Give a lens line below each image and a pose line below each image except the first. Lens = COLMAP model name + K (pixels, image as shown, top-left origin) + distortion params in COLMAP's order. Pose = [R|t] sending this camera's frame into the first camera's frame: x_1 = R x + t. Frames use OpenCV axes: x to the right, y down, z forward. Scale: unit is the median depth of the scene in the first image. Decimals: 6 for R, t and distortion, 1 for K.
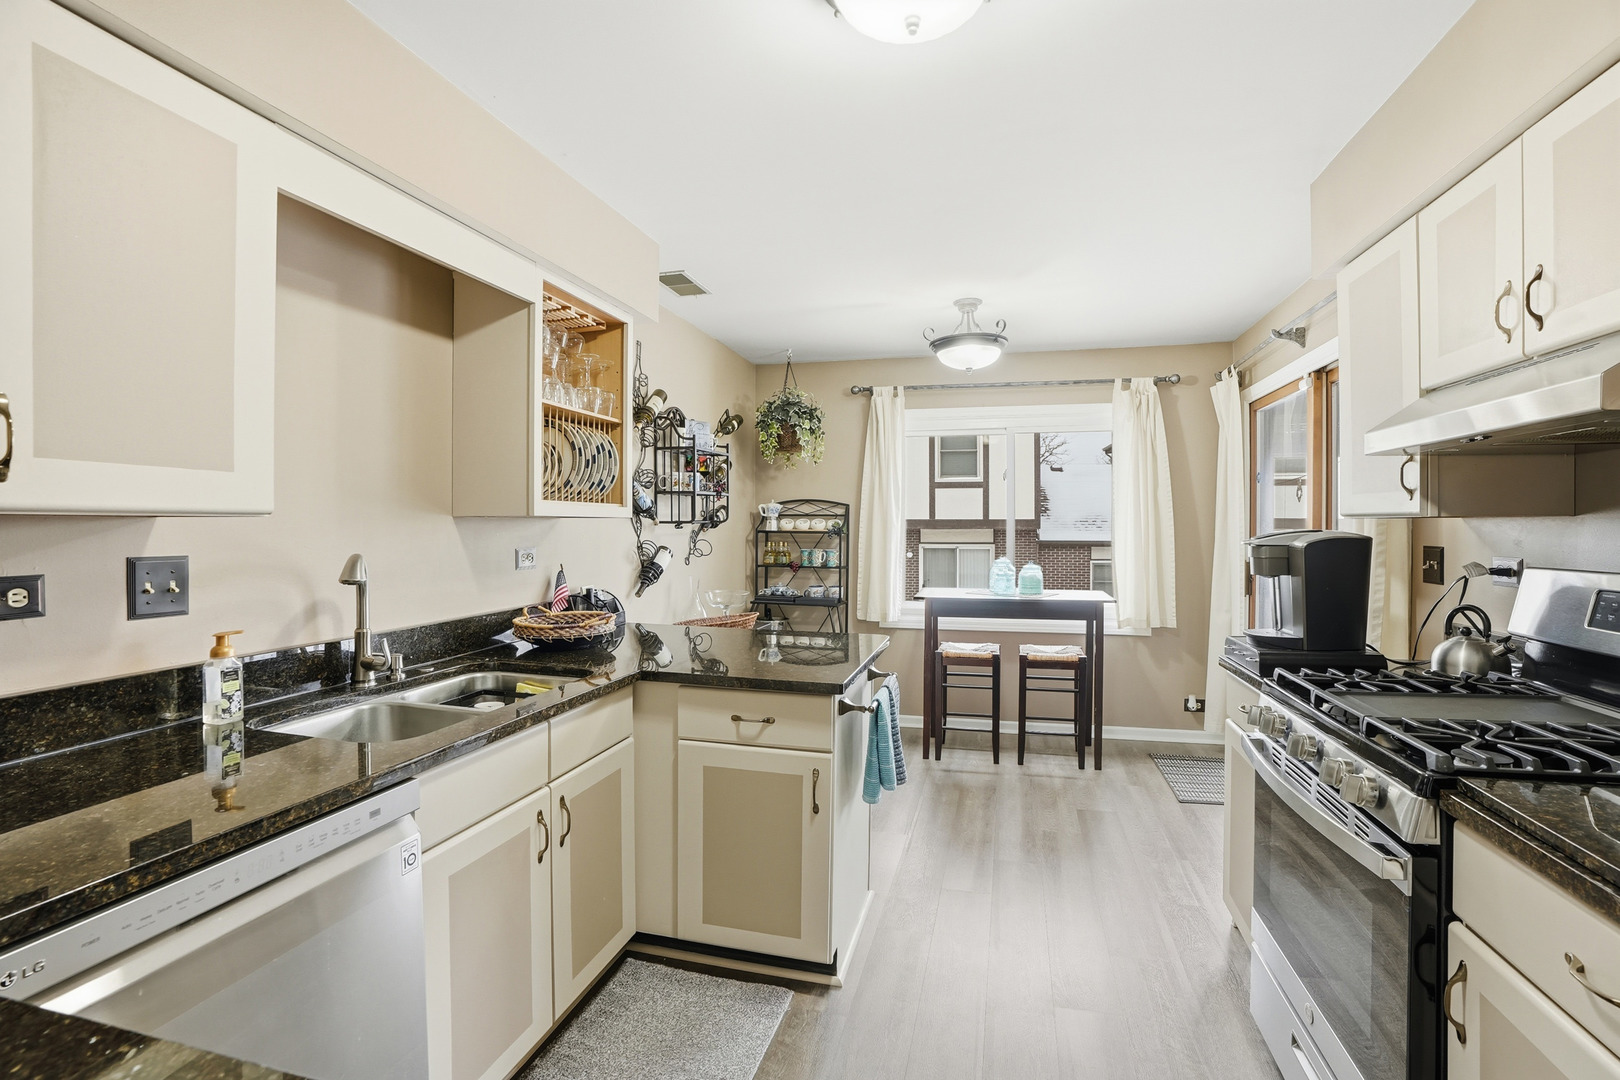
lens RADIAL K [[735.9, 0, 810.0], [0, 735.9, 540.0], [0, 0, 1]] dist [-0.078496, 0.029887]
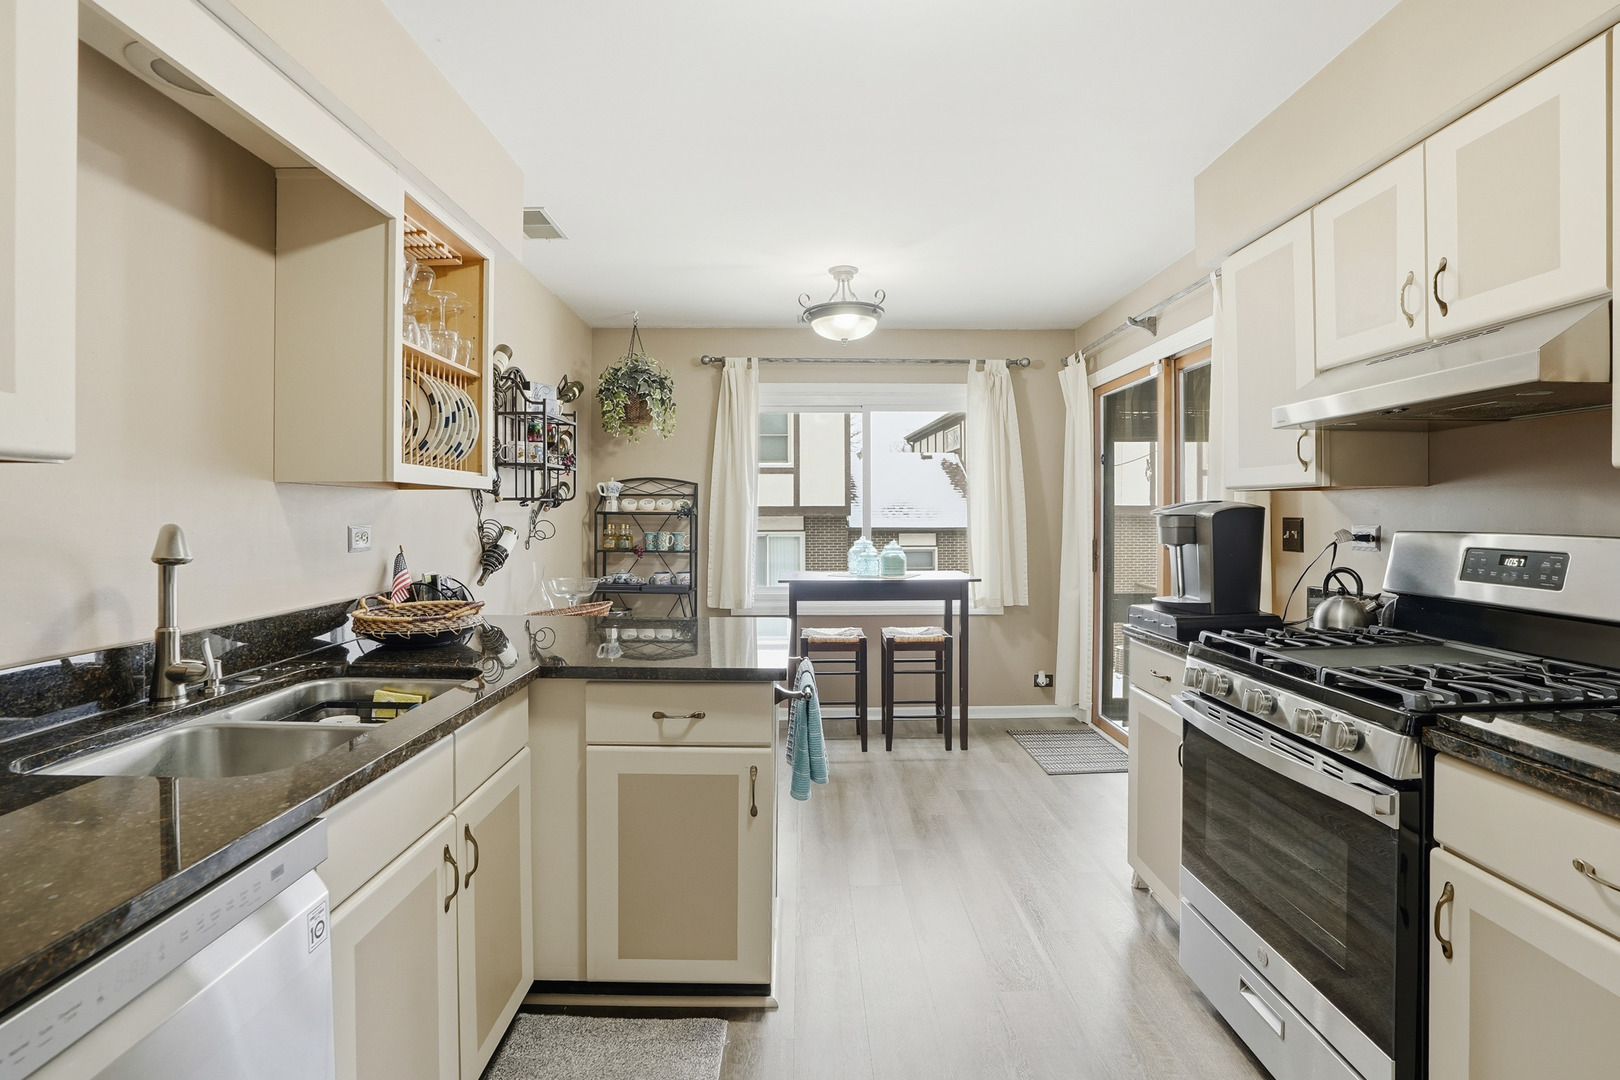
lens RADIAL K [[770.8, 0, 808.0], [0, 770.8, 524.0], [0, 0, 1]] dist [-0.078311, 0.035031]
pose [[0.964662, -0.004502, 0.263453, -0.099255], [0.006366, 0.999960, -0.006220, 0.013873], [-0.263414, 0.007677, 0.964652, 0.045772]]
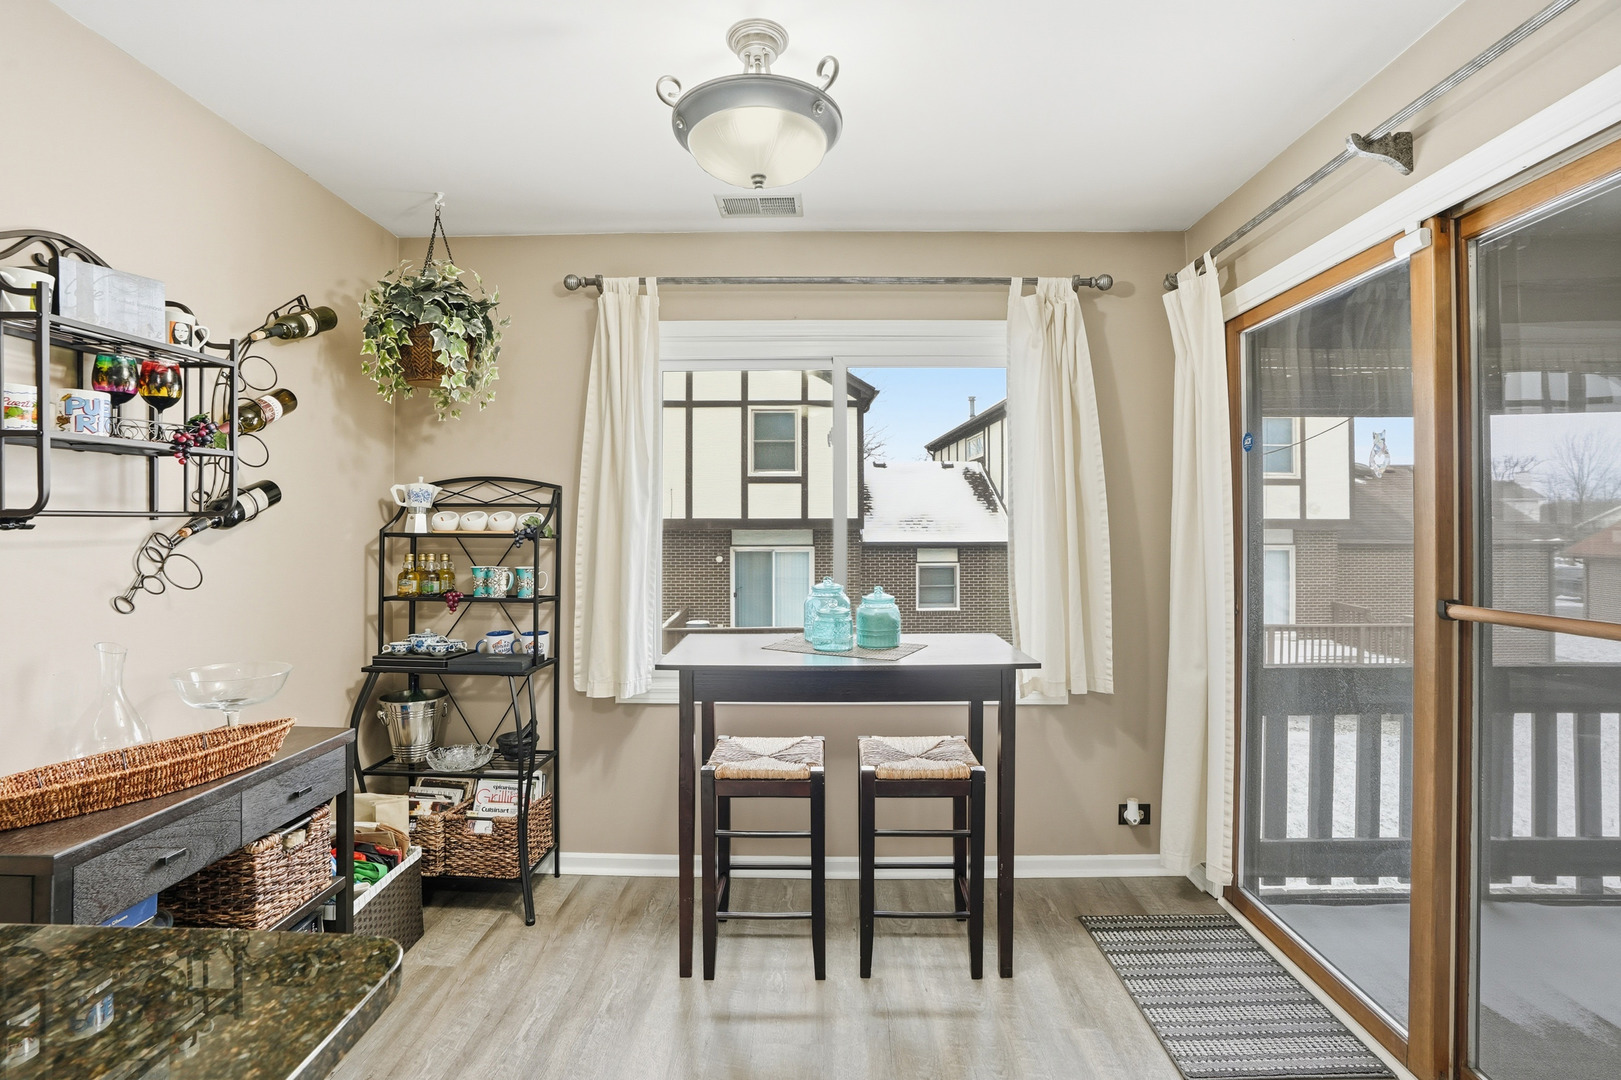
lens RADIAL K [[771.3, 0, 808.5], [0, 771.3, 524.0], [0, 0, 1]] dist [-0.078311, 0.035031]
pose [[0.971506, 0.000517, 0.237013, 0.142975], [0.004800, 0.999750, -0.021855, -0.008429], [-0.236965, 0.022369, 0.971261, 0.563804]]
